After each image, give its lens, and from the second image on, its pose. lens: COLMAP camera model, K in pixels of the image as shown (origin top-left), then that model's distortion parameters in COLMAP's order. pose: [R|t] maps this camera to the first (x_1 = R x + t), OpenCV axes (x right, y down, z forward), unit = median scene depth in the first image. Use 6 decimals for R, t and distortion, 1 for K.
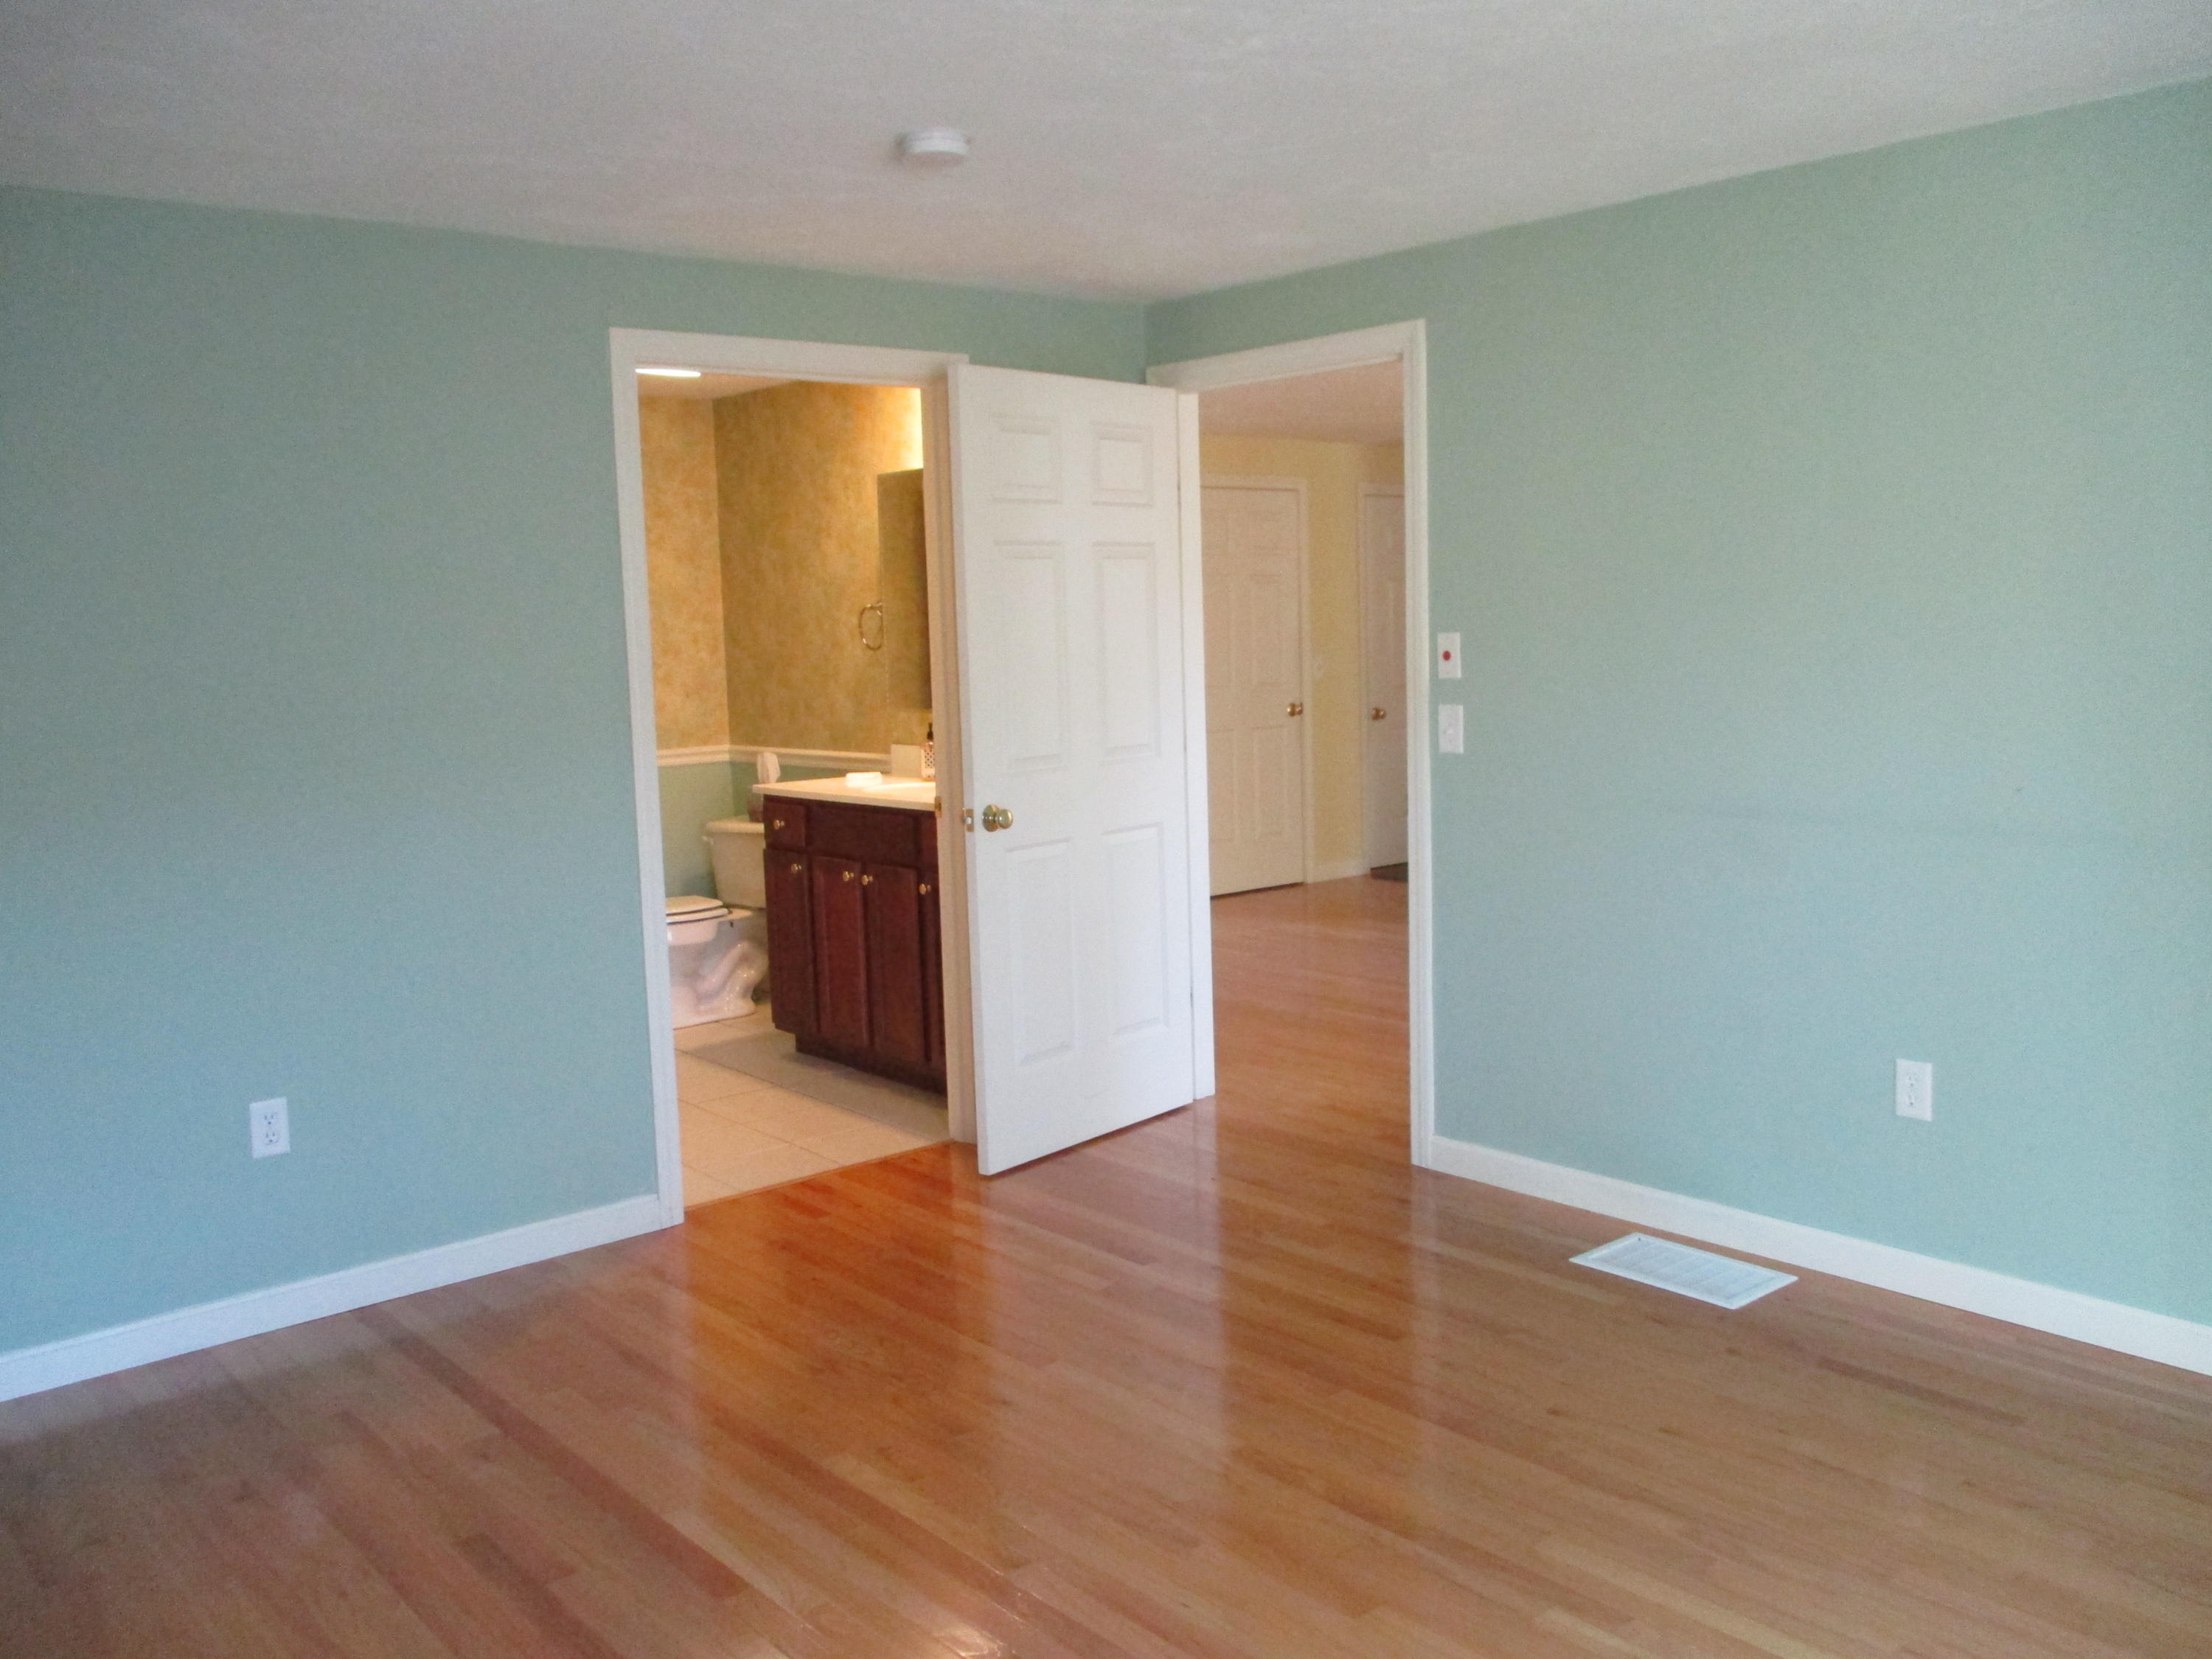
lens RADIAL K [[1824.5, 0, 1106.4], [0, 1824.5, 829.9], [0, 0, 1]] dist [-0.033259, 0.019467]
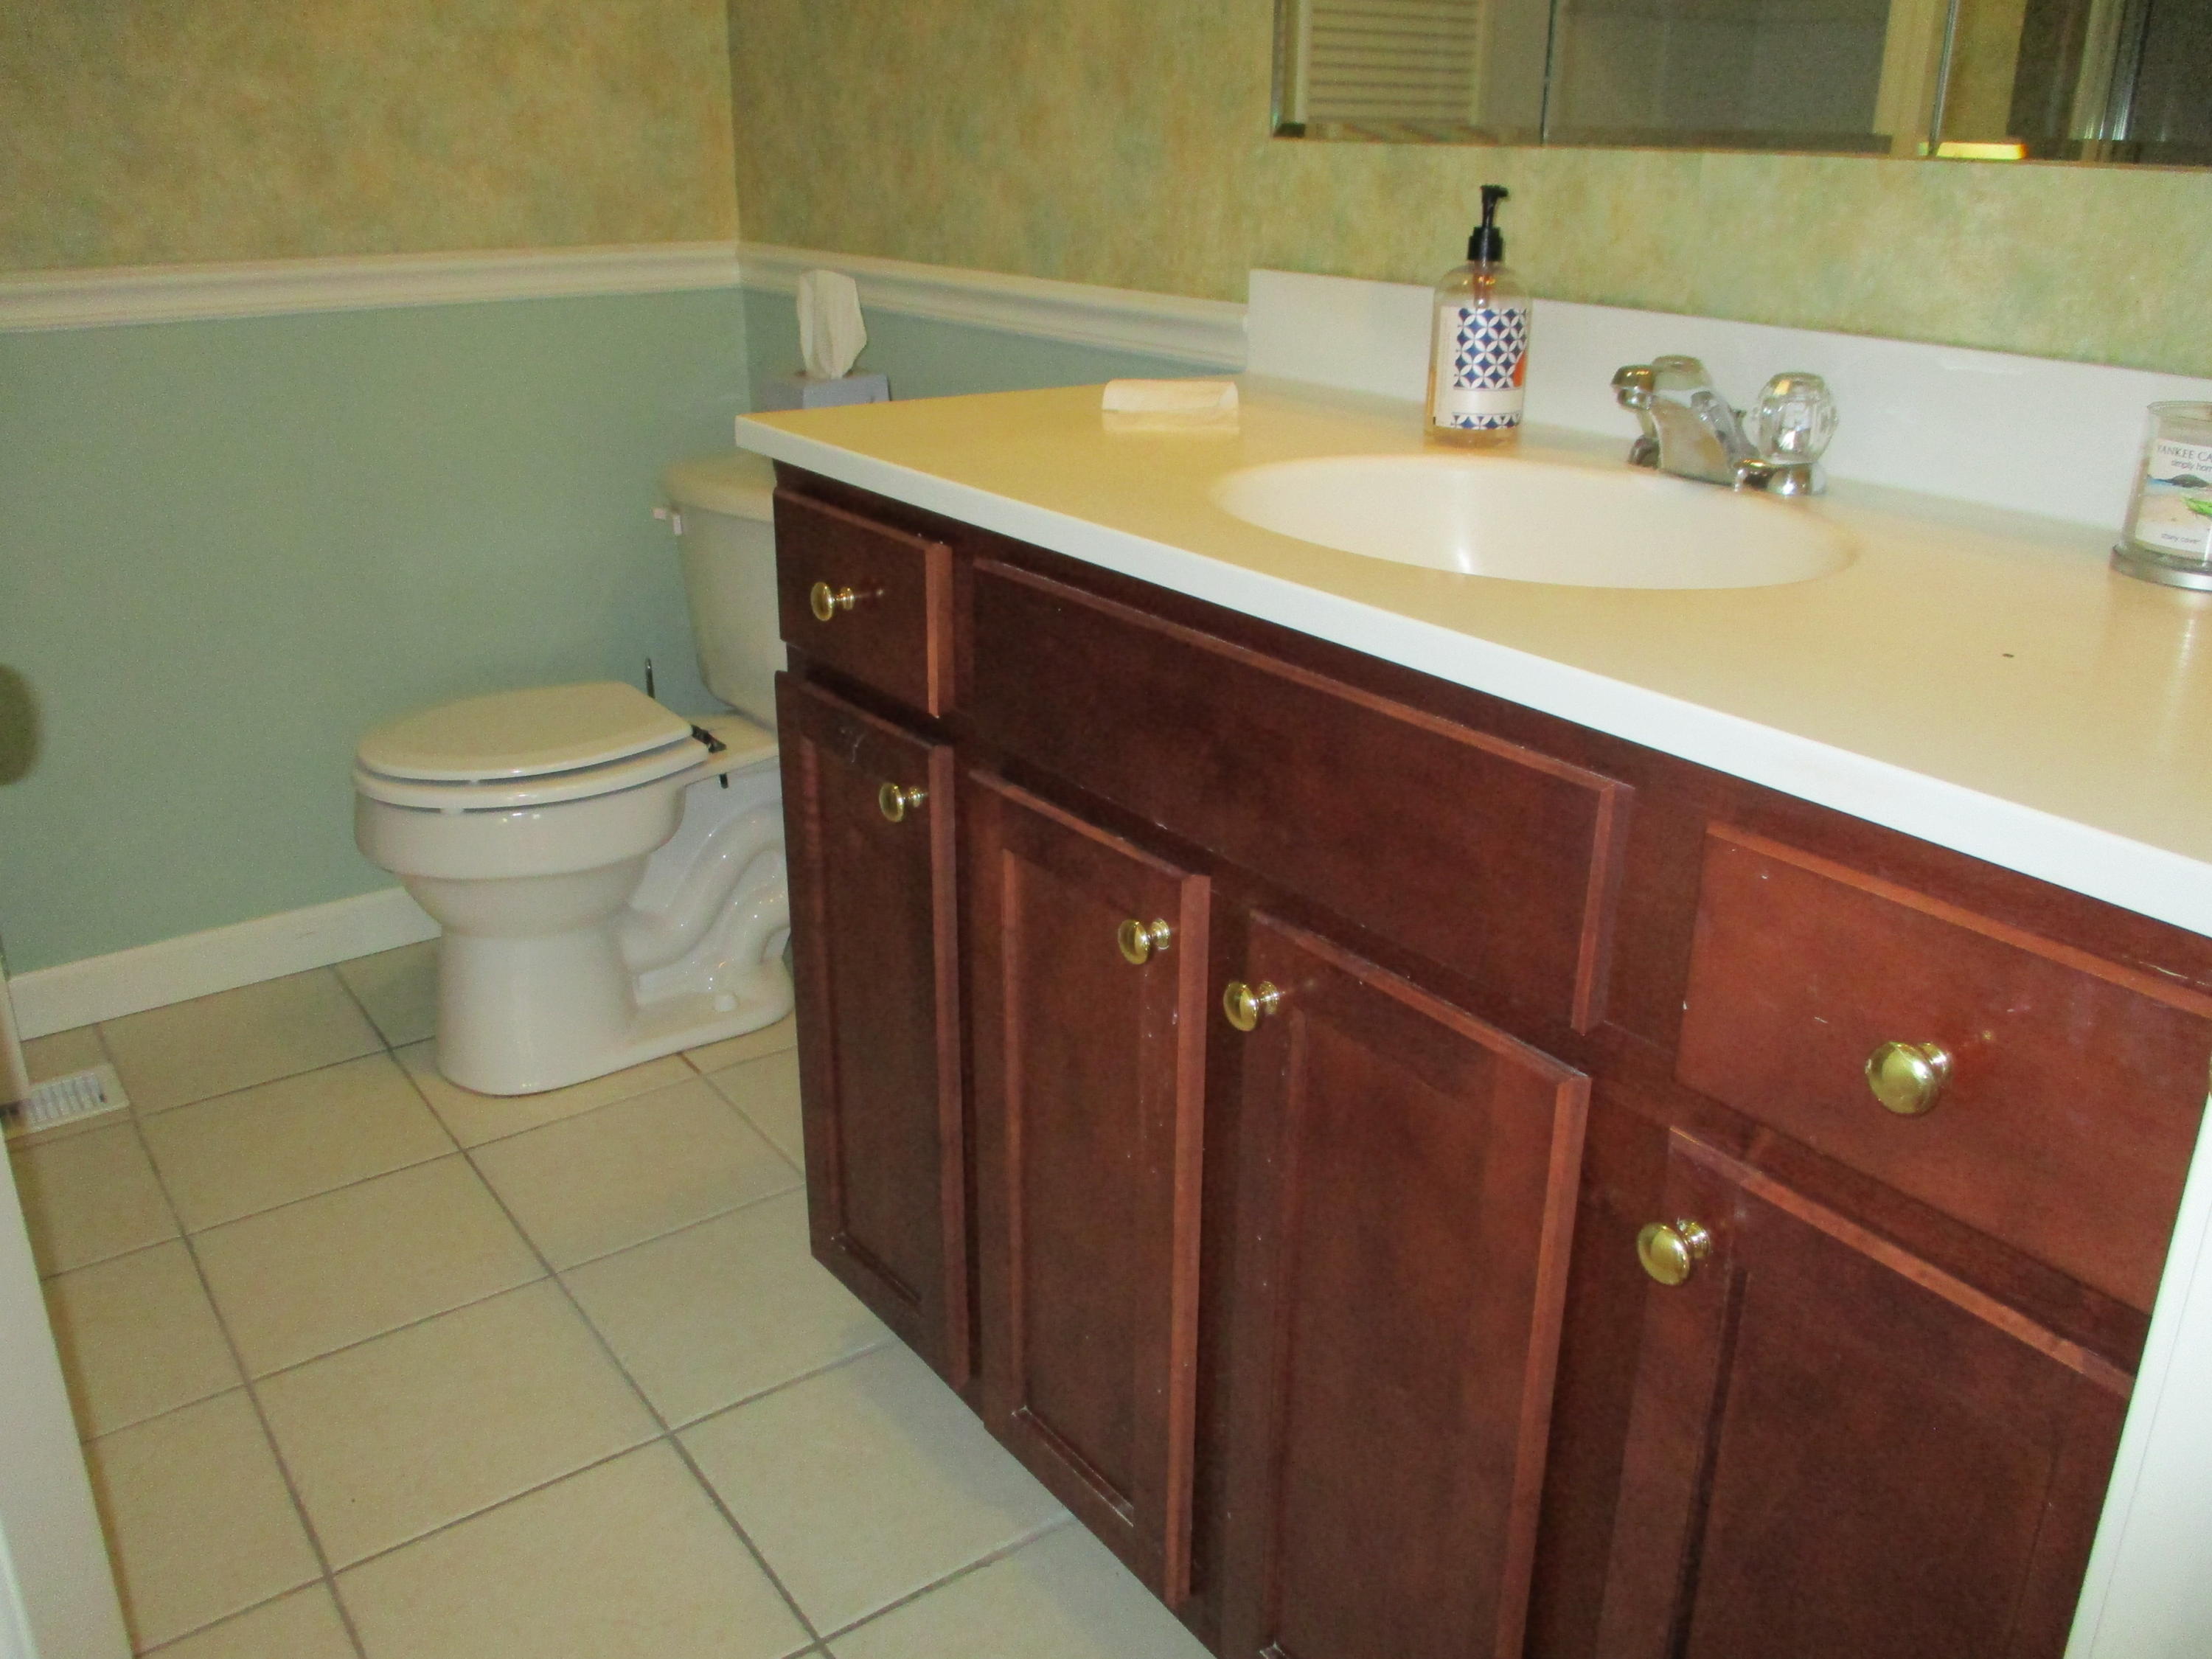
lens RADIAL K [[1824.5, 0, 1100.6], [0, 1824.5, 828.2], [0, 0, 1]] dist [-0.033259, 0.019467]
pose [[0.995716, 0.072111, -0.057876, -0.113186], [-0.055307, 0.966095, 0.252194, -0.031457], [0.074100, -0.247912, 0.965945, 0.669236]]
